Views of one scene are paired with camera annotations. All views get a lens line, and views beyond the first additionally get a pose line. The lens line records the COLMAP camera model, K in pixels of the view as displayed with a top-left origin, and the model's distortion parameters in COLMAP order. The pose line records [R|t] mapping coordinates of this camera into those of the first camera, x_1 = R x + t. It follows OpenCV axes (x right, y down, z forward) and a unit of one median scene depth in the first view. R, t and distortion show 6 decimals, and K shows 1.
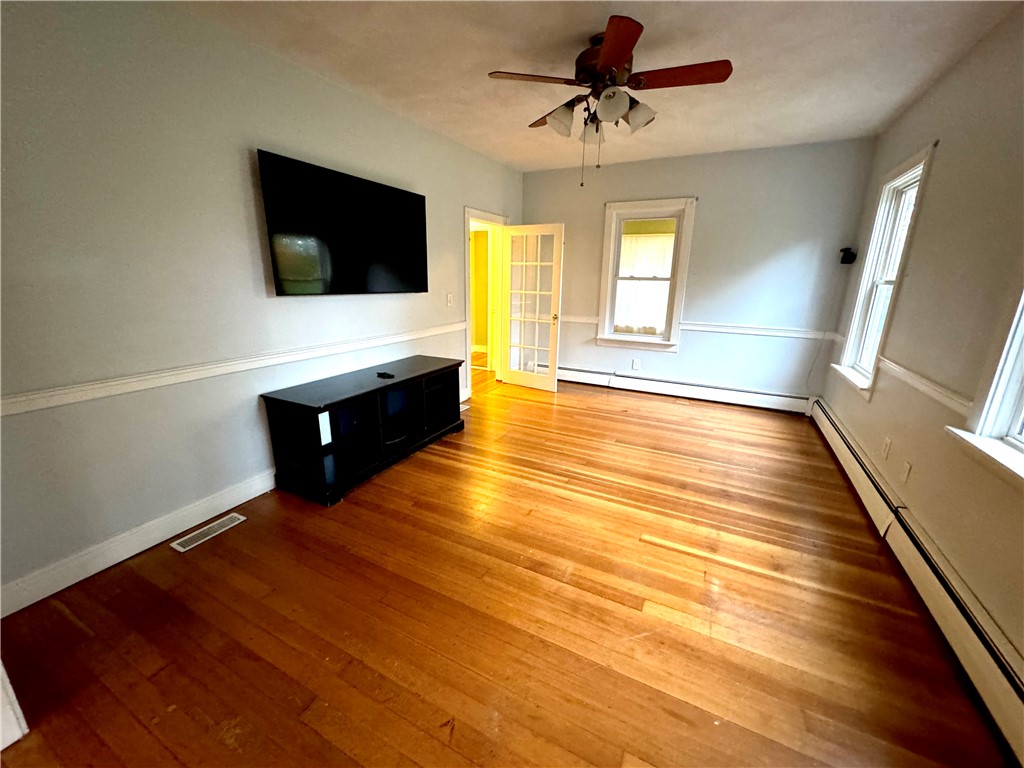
lens RADIAL K [[407.3, 0, 513.2], [0, 407.3, 383.4], [0, 0, 1]] dist [0.002342, -0.000656]
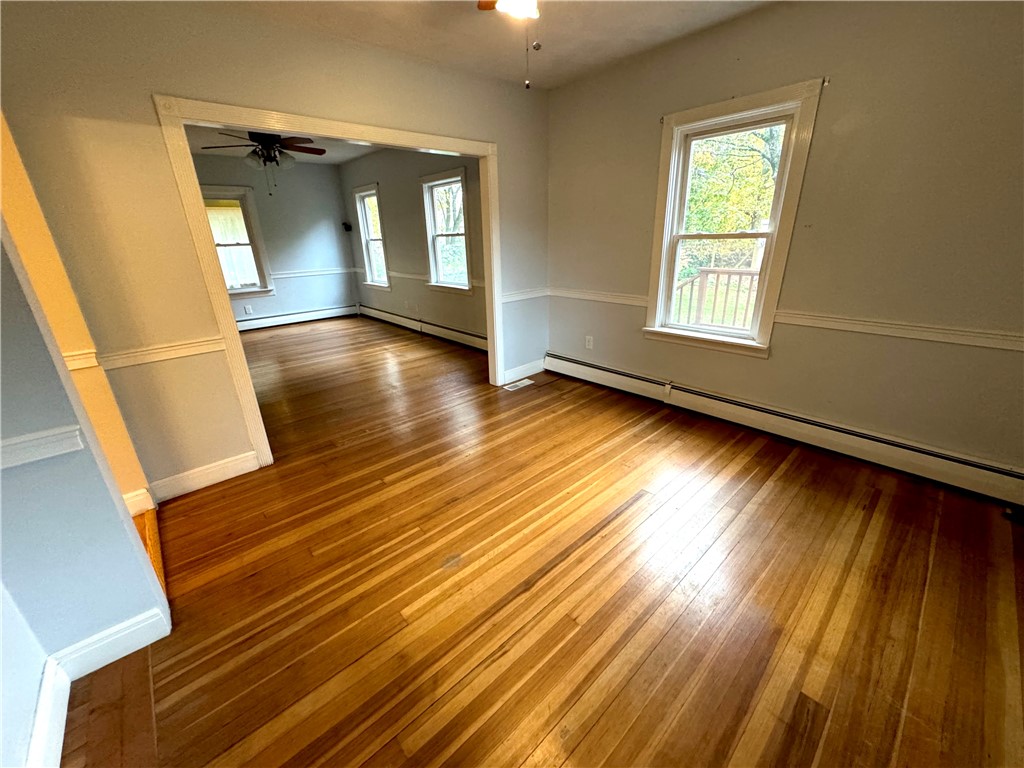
lens RADIAL K [[407.3, 0, 511.0], [0, 407.3, 383.2], [0, 0, 1]] dist [0.002342, -0.000656]
pose [[0.346609, -0.345098, 0.872221, -0.796415], [0.282488, 0.925098, 0.253762, 0.097816], [-0.894462, 0.158435, 0.418133, -0.366854]]
